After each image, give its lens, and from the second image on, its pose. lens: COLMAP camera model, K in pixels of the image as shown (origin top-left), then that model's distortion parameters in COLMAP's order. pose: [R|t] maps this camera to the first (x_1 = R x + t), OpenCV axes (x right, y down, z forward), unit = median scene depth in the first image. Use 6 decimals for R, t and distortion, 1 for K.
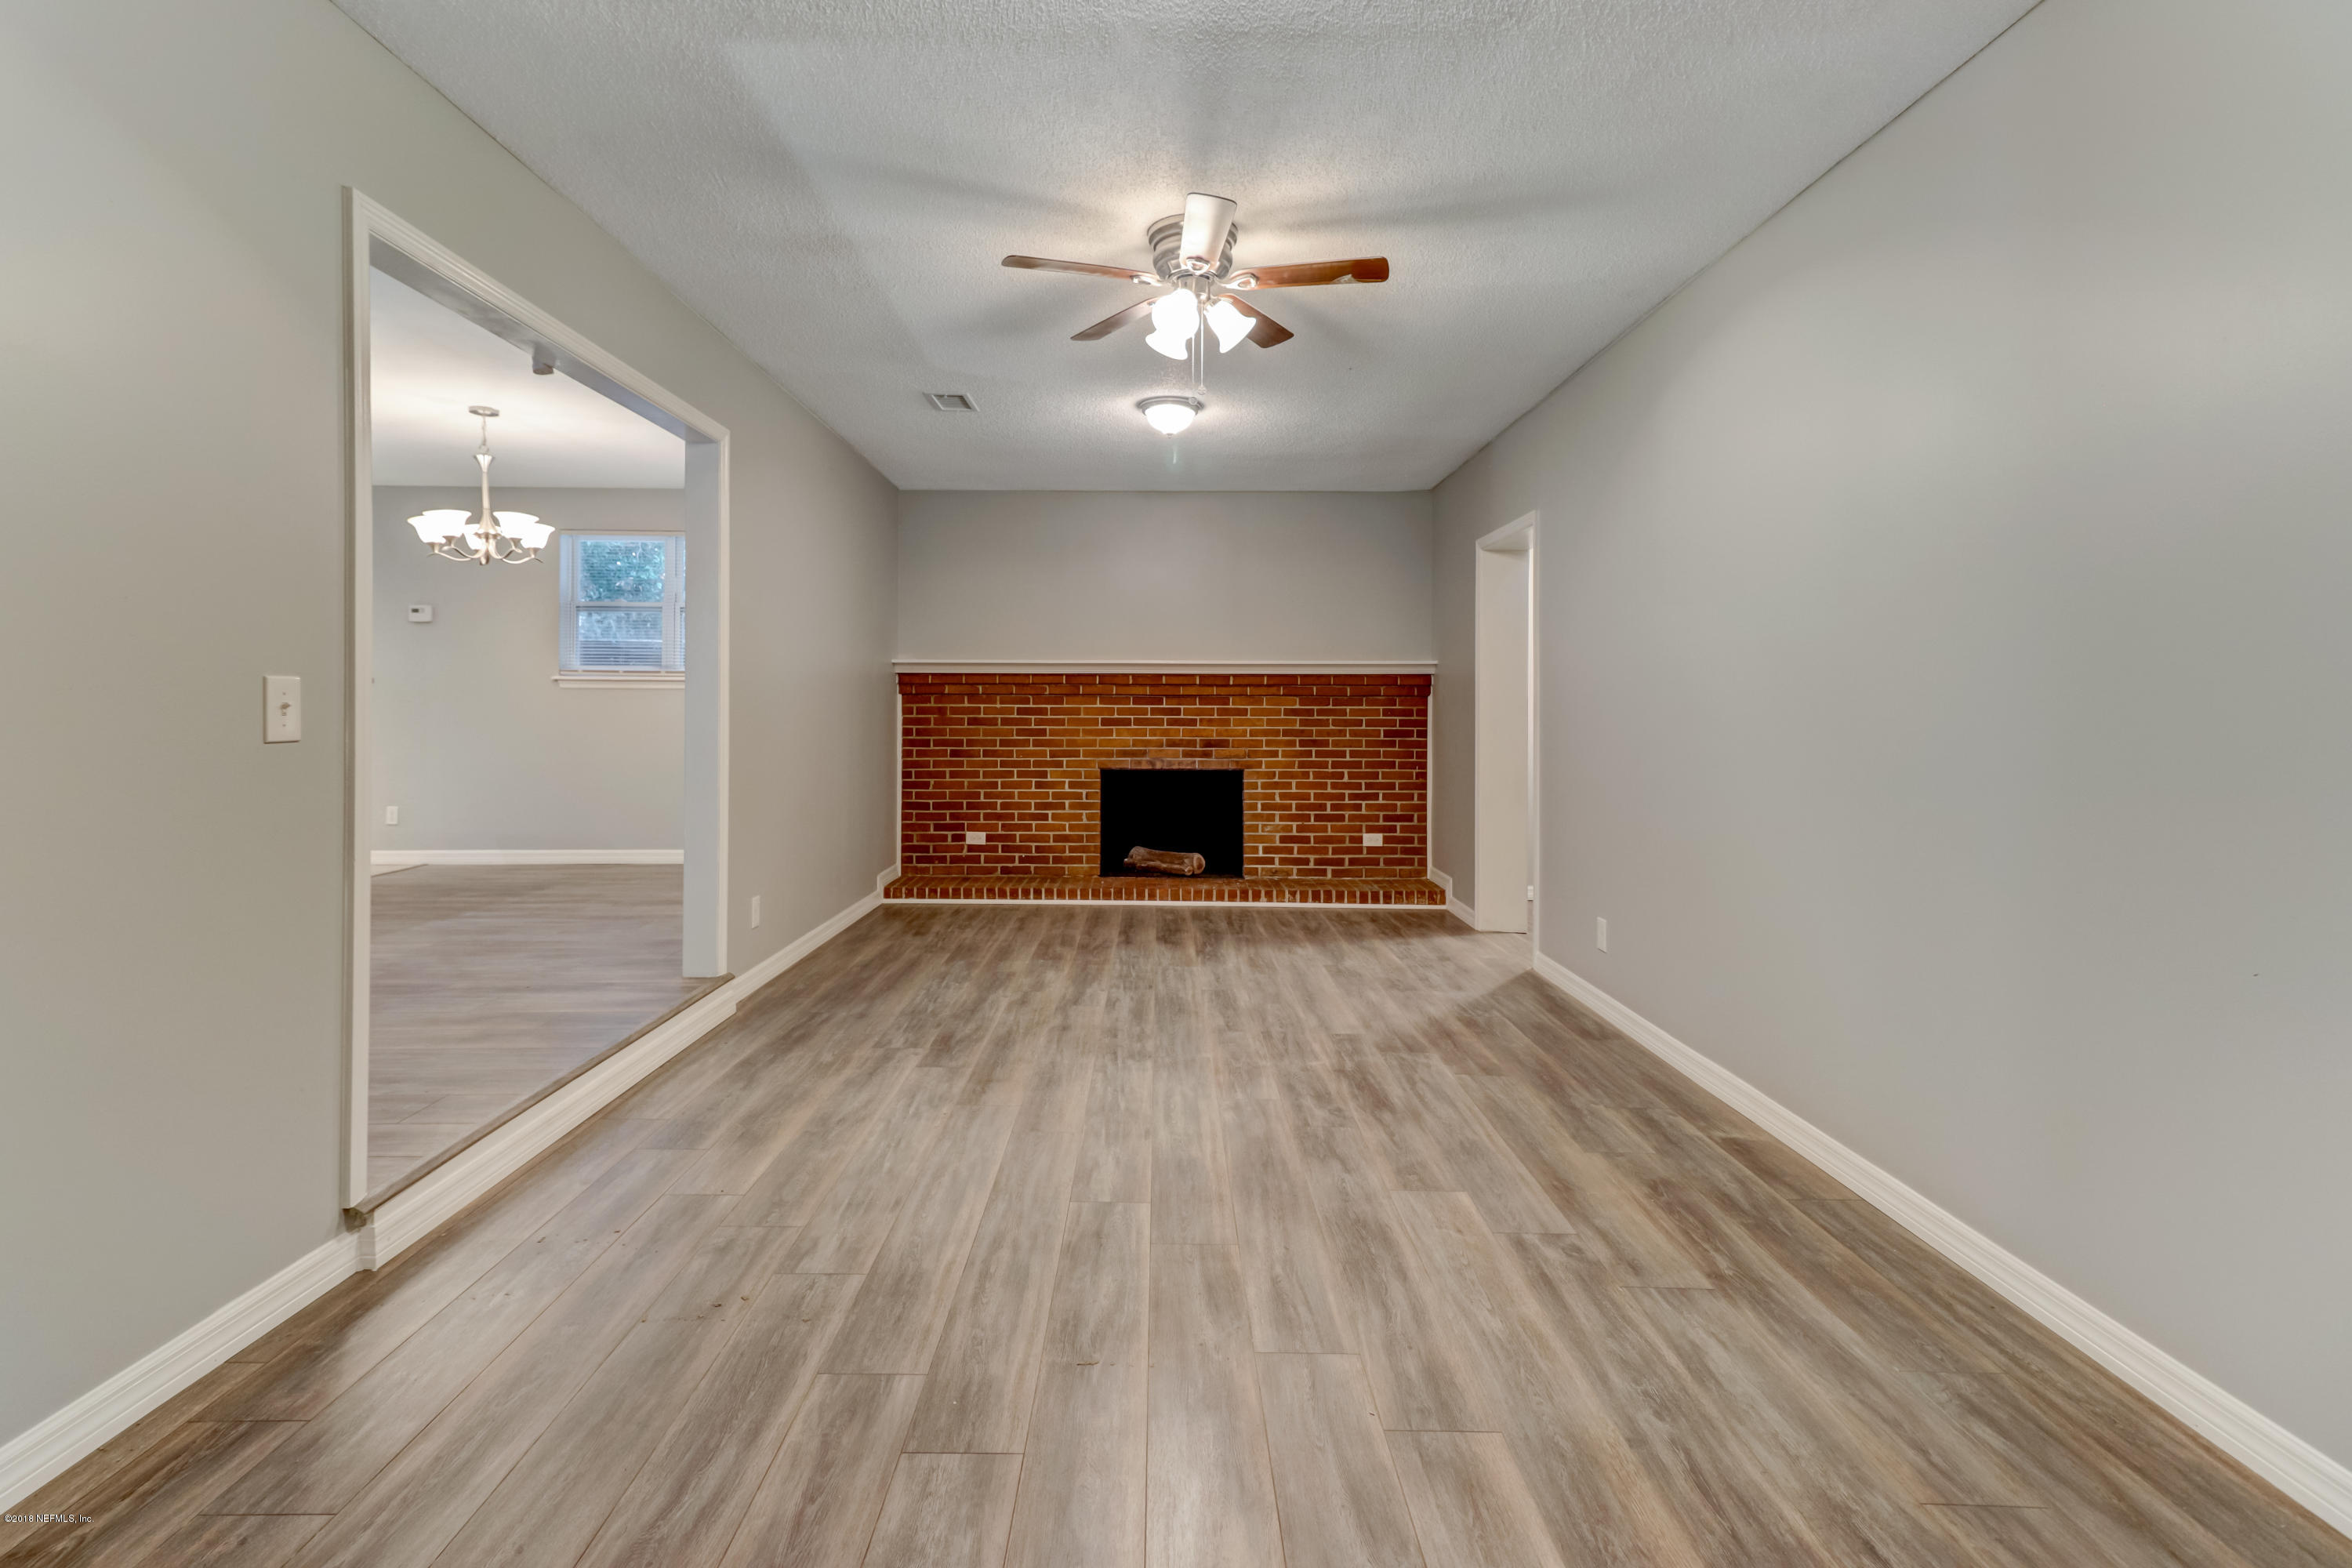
lens RADIAL K [[1089.2, 0, 1161.2], [0, 1089.2, 711.1], [0, 0, 1]] dist [0.019257, -0.000393]
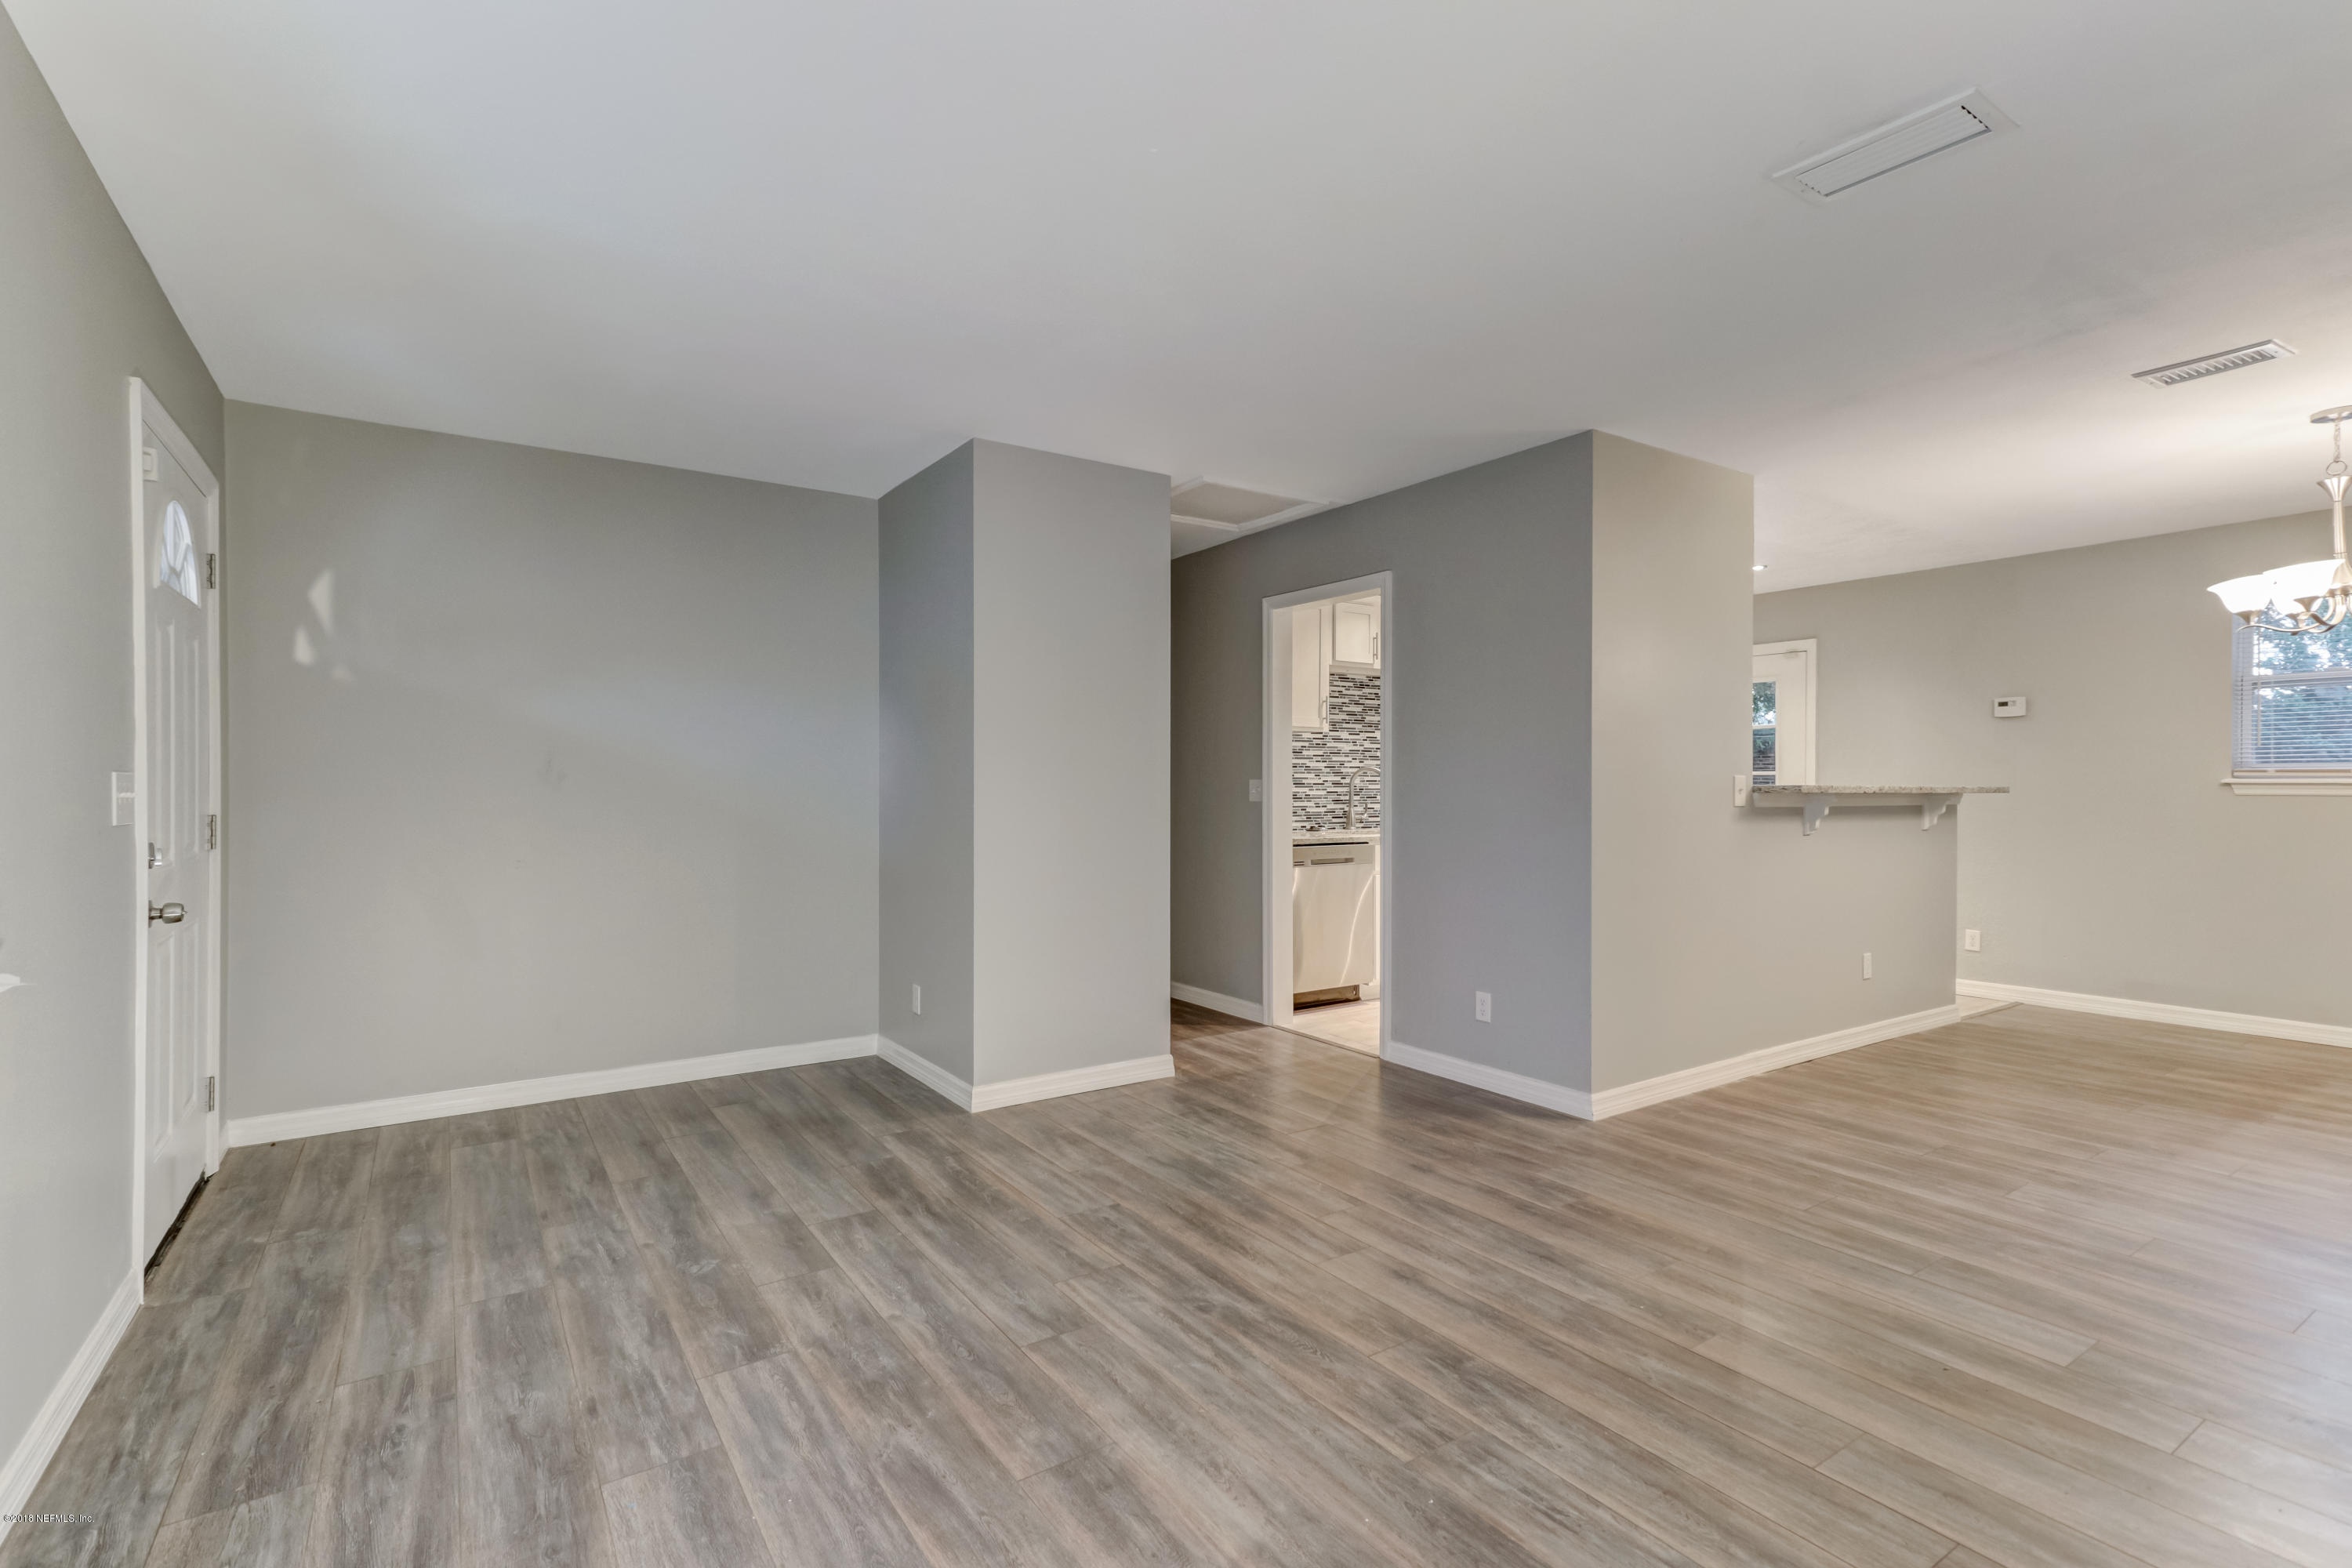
lens RADIAL K [[1089.2, 0, 1176.3], [0, 1089.2, 790.2], [0, 0, 1]] dist [0.019257, -0.000393]
pose [[0.552497, -0.005379, -0.833498, -0.347068], [0.003098, 0.999986, -0.004400, -0.024819], [0.833509, -0.000151, 0.552505, -0.014260]]
